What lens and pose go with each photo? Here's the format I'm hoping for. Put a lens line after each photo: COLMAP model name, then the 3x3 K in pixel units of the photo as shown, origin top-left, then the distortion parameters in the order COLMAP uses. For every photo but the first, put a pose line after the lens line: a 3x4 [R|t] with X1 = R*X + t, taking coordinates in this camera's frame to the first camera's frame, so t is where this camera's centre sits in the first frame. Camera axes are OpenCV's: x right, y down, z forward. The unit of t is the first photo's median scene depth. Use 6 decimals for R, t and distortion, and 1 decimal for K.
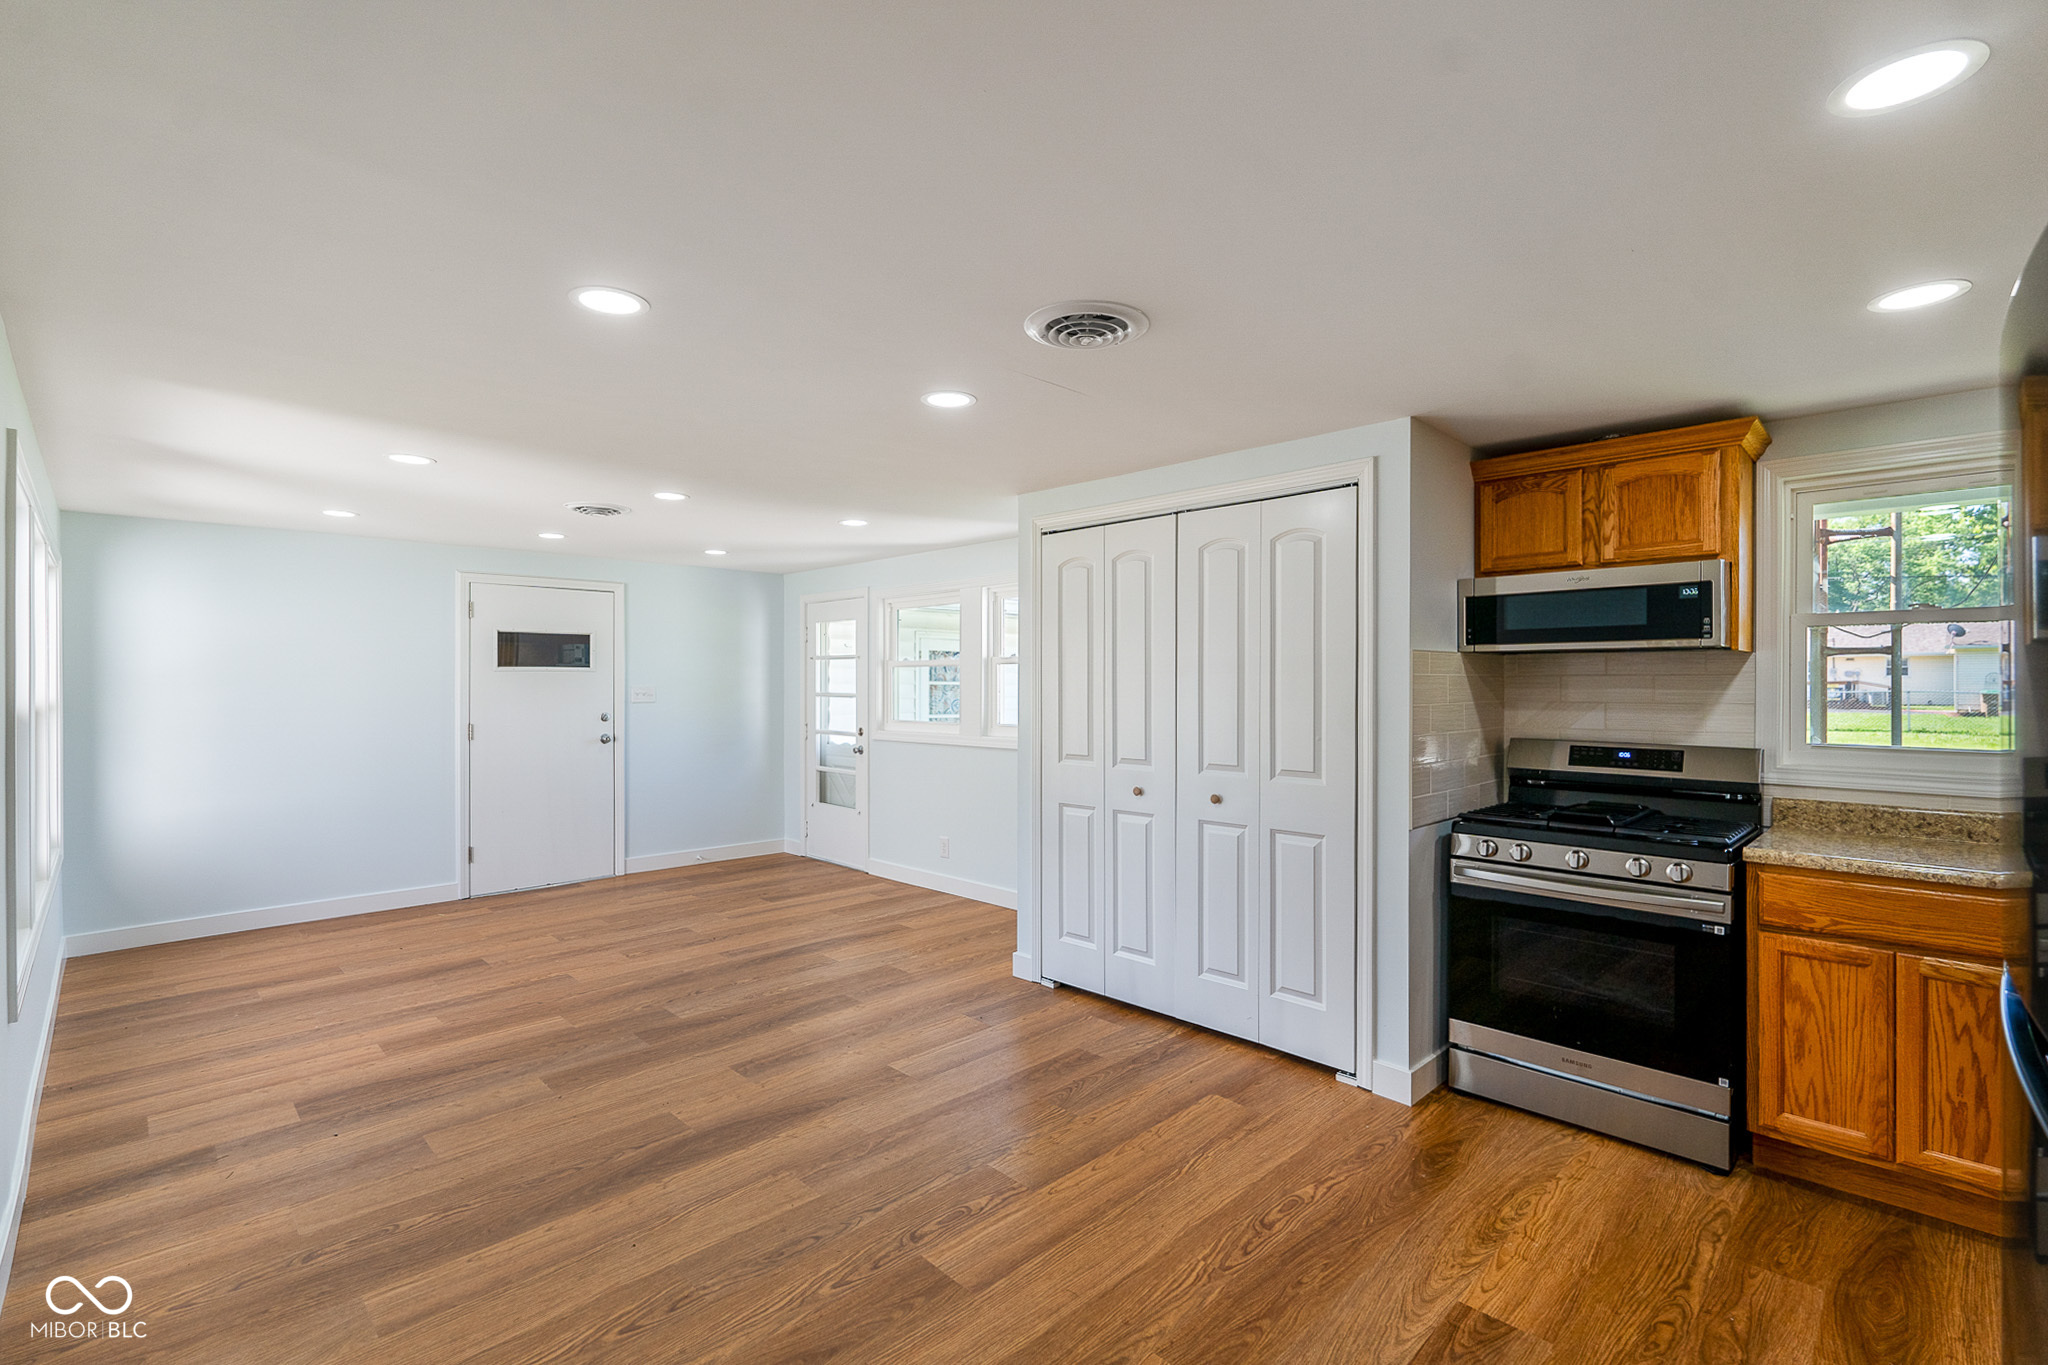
lens RADIAL K [[920.9, 0, 1024.0], [0, 920.9, 682.5], [0, 0, 1]] dist [-0.001534, -0.000201]
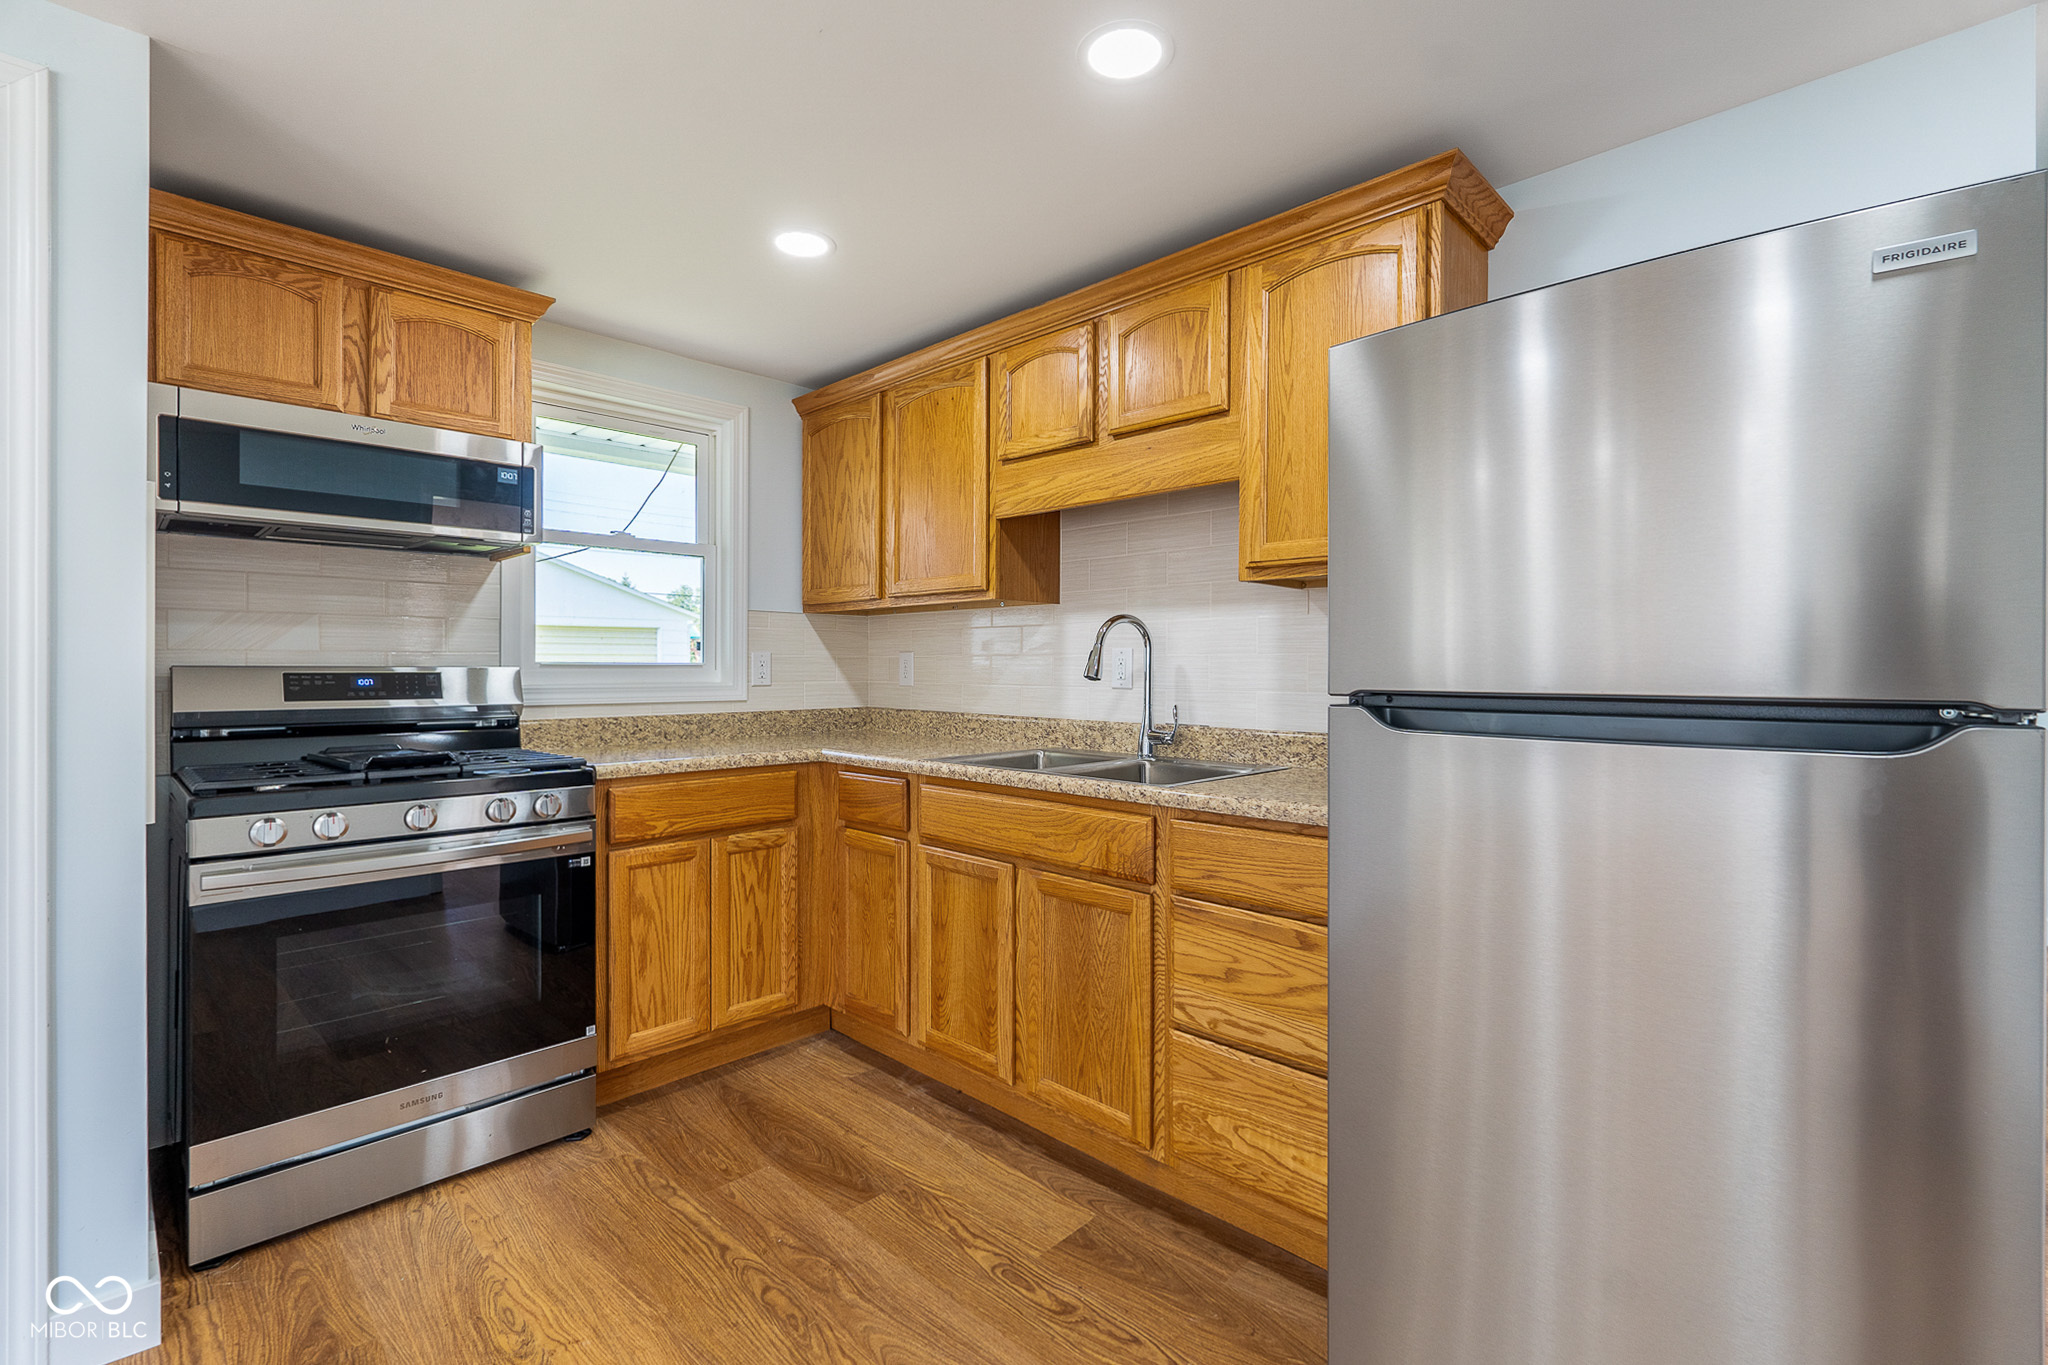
lens RADIAL K [[911.1, 0, 1018.8], [0, 911.1, 668.4], [0, 0, 1]] dist [-0.002659, -0.000500]
pose [[-0.017502, -0.003230, 0.999842, -0.103451], [-0.002249, 0.999992, 0.003191, 0.065363], [-0.999844, -0.002193, -0.017509, 0.489145]]
